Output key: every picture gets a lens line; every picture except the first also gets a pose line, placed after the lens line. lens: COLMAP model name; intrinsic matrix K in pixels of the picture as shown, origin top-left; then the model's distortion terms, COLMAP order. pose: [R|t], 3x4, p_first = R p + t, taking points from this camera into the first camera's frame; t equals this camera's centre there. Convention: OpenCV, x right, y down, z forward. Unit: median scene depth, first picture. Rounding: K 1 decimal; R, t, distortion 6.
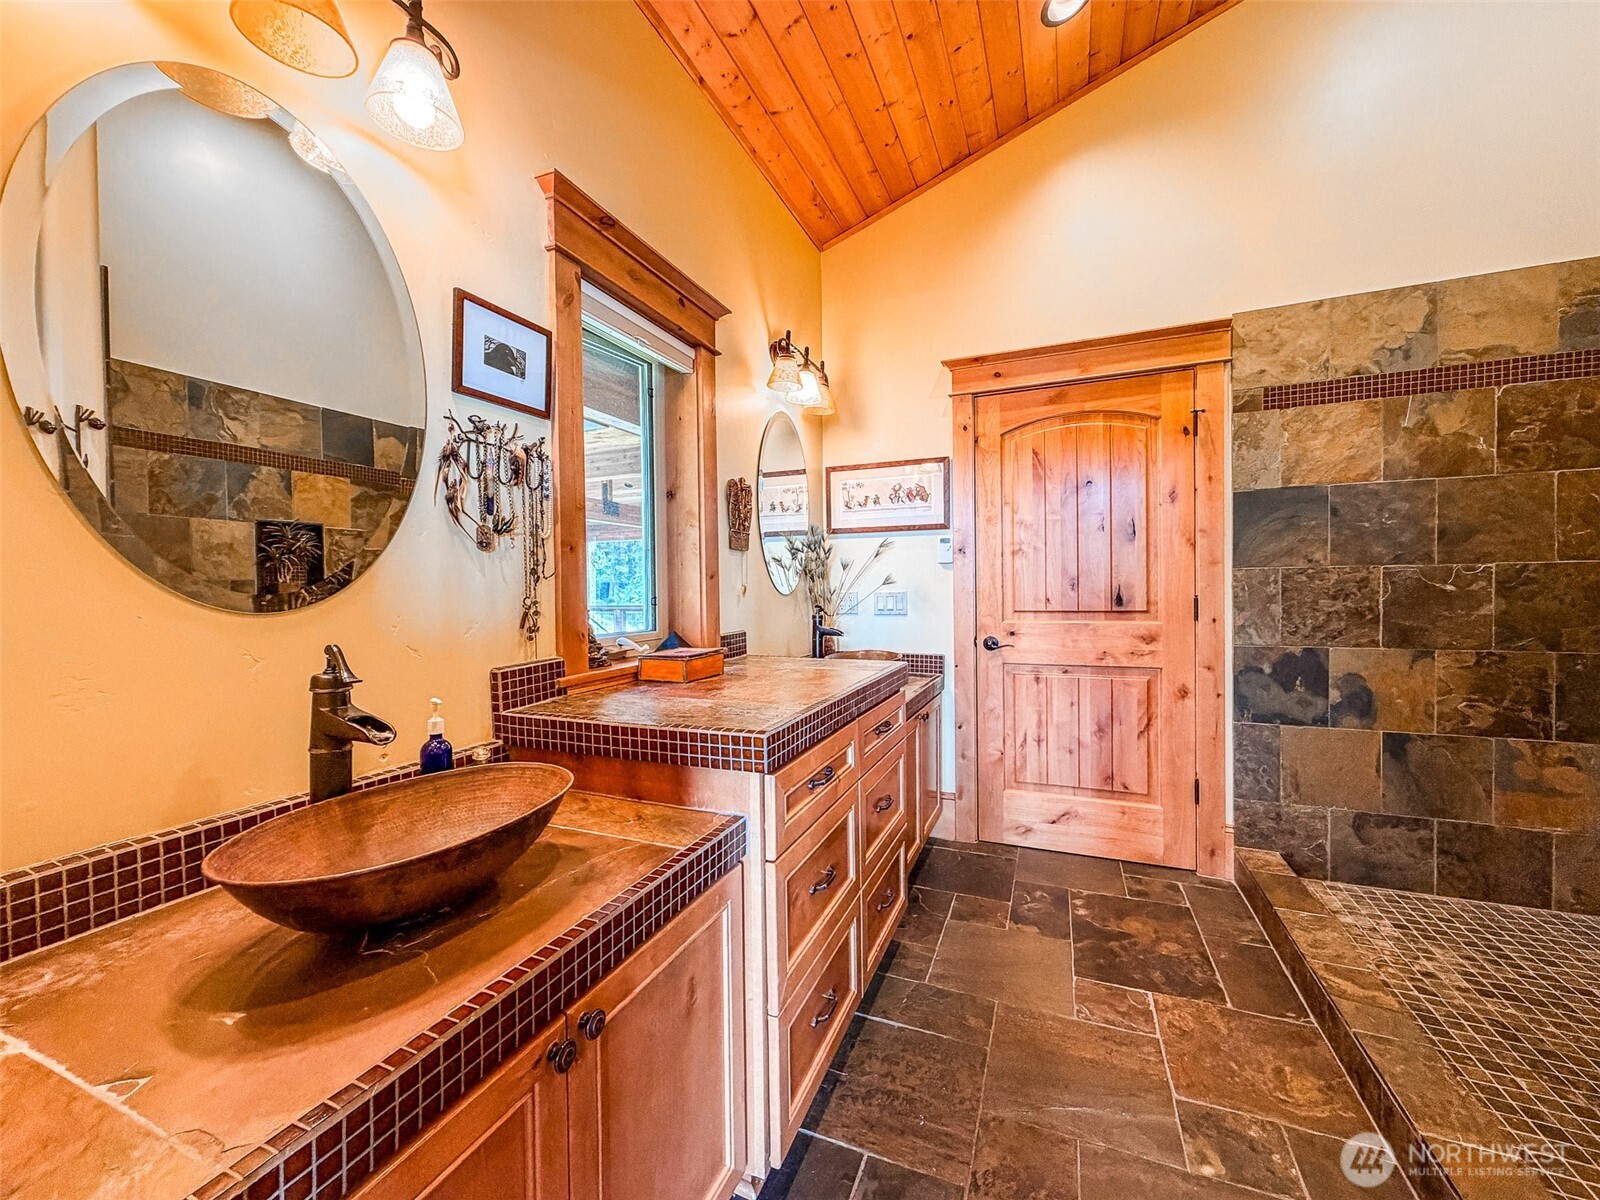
lens RADIAL K [[640.4, 0, 784.6], [0, 640.4, 594.7], [0, 0, 1]] dist [0.004202, 0.000415]
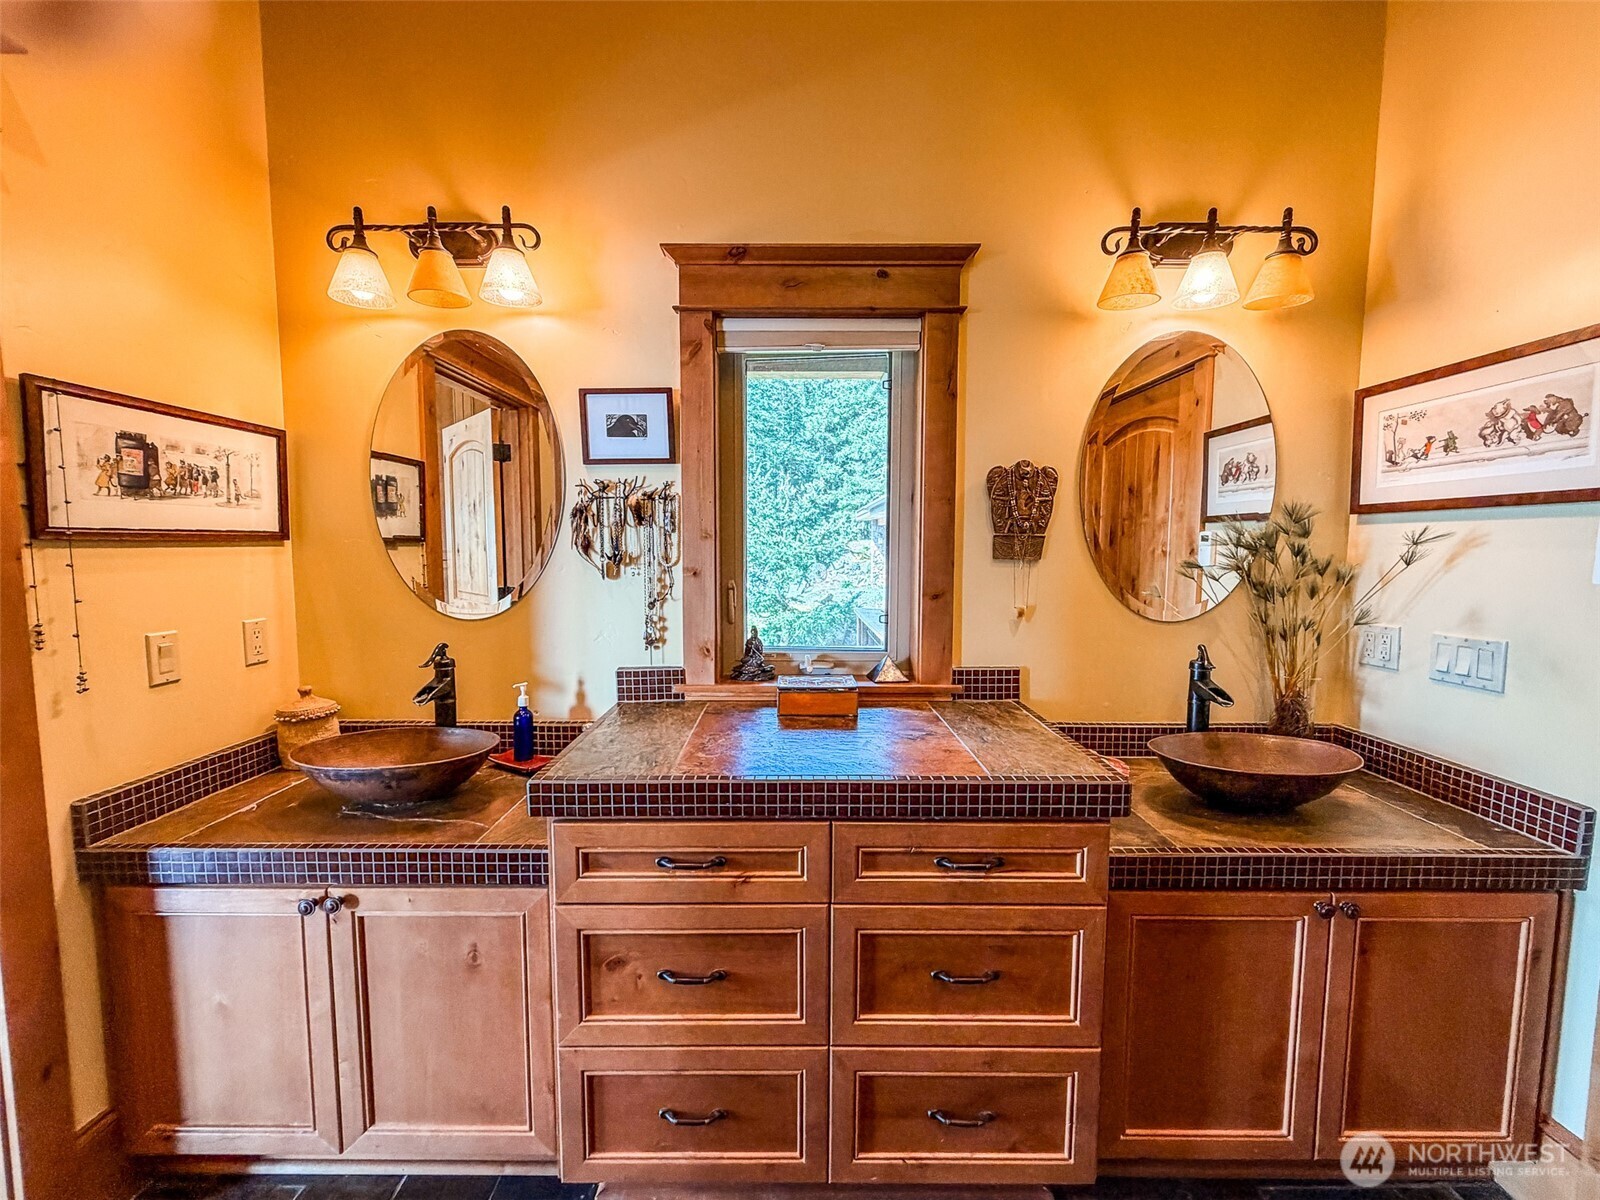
lens RADIAL K [[640.4, 0, 791.5], [0, 640.4, 599.8], [0, 0, 1]] dist [0.004202, 0.000415]
pose [[0.399657, 0.082868, -0.912911, 0.807146], [-0.017246, 0.996409, 0.082897, -0.128003], [0.916503, -0.017387, 0.399651, 0.728097]]
